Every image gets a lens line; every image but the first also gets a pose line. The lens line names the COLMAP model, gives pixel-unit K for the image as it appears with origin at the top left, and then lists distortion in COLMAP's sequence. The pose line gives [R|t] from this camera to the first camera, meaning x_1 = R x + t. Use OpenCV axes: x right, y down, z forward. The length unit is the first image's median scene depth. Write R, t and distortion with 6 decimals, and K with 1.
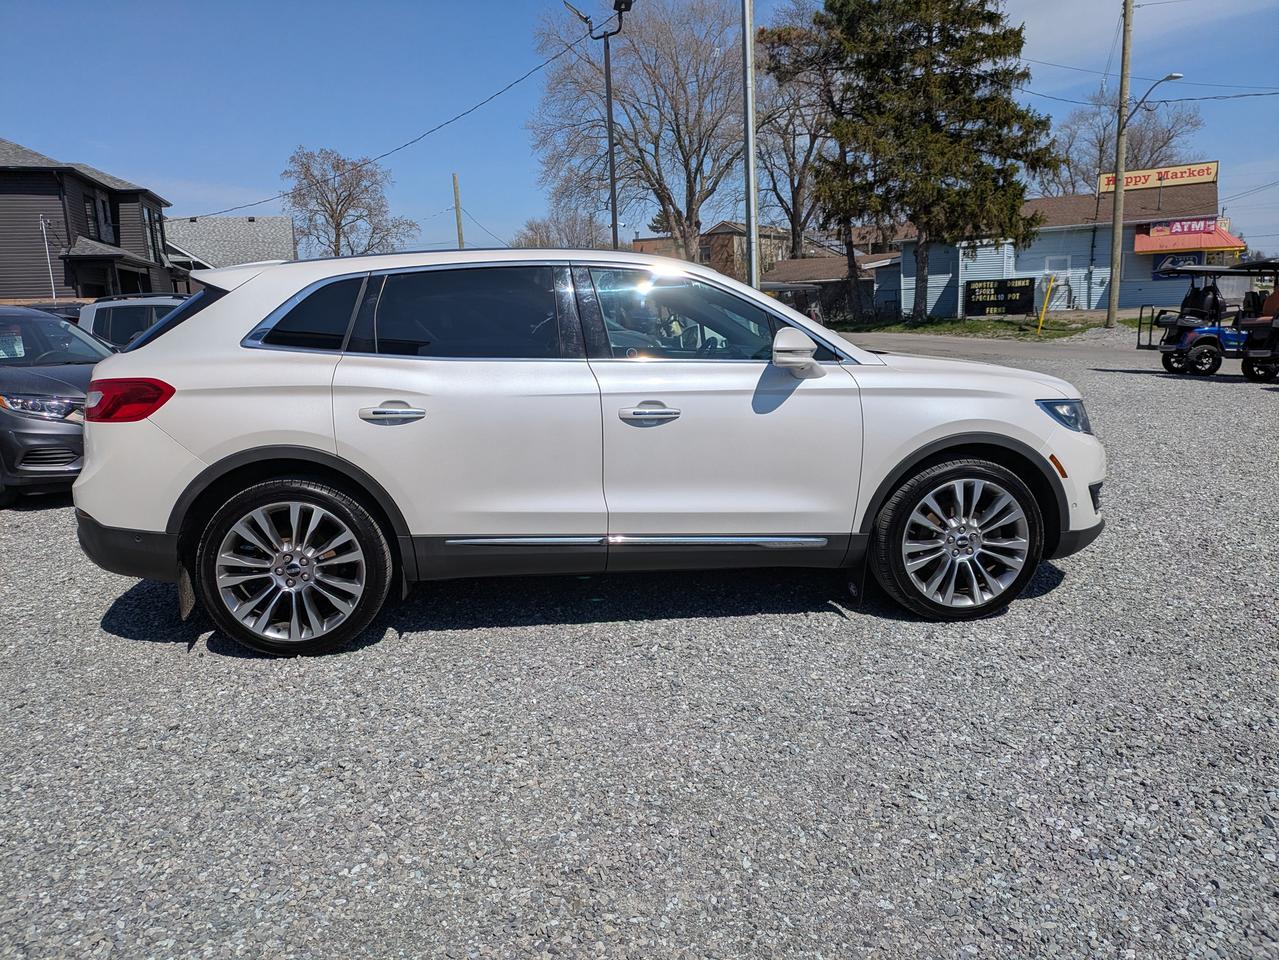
lens RADIAL K [[956.1, 0, 626.4], [0, 956.1, 483.5], [0, 0, 1]] dist [0.040079, -0.009772]
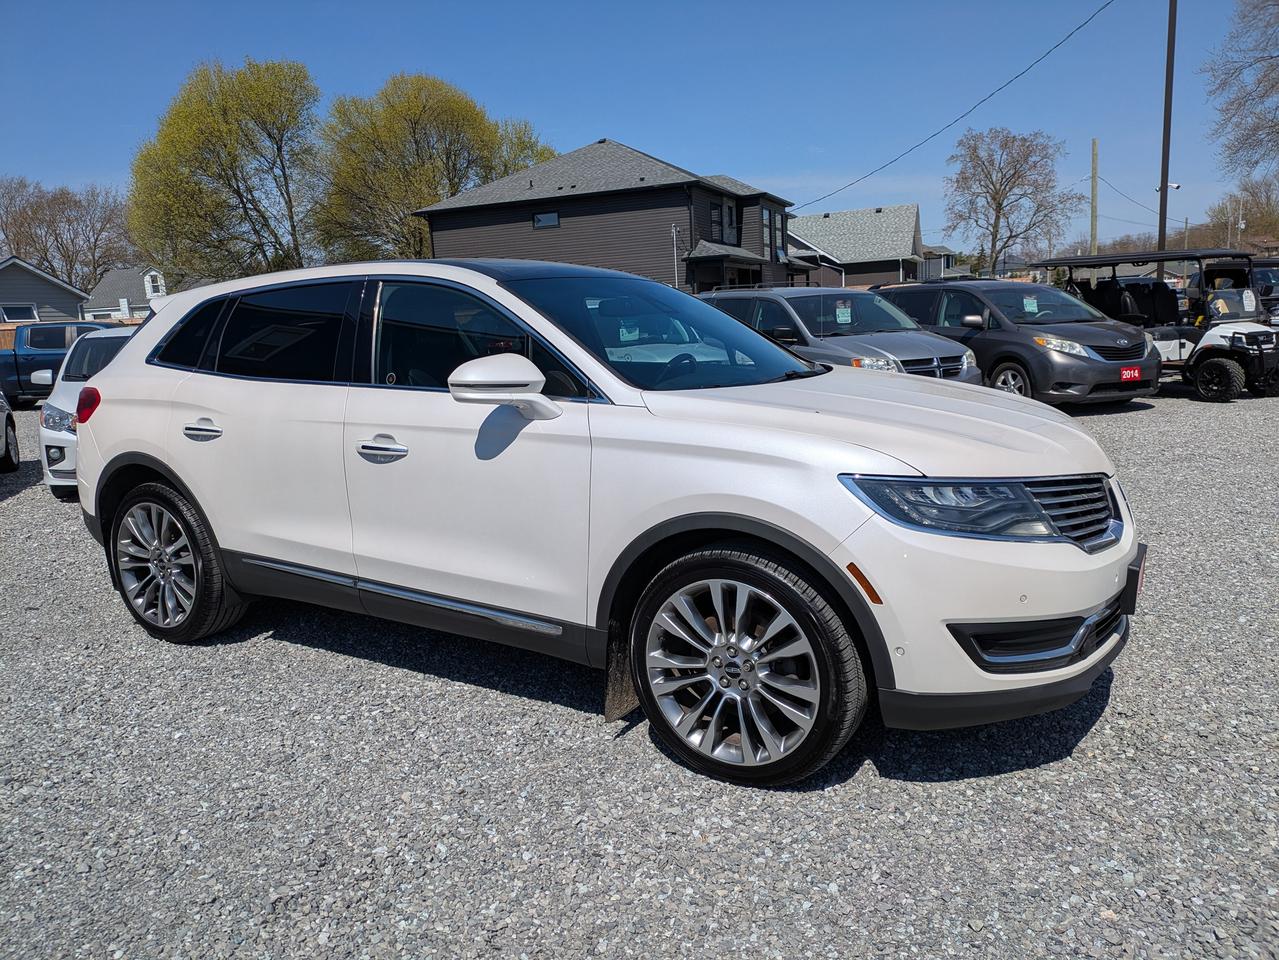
lens RADIAL K [[956.1, 0, 626.4], [0, 956.1, 483.5], [0, 0, 1]] dist [0.040079, -0.009772]
pose [[0.780773, 0.100604, -0.616662, 0.093066], [-0.091157, 0.994733, 0.046868, -0.012831], [0.618129, 0.019620, 0.785831, 0.055097]]
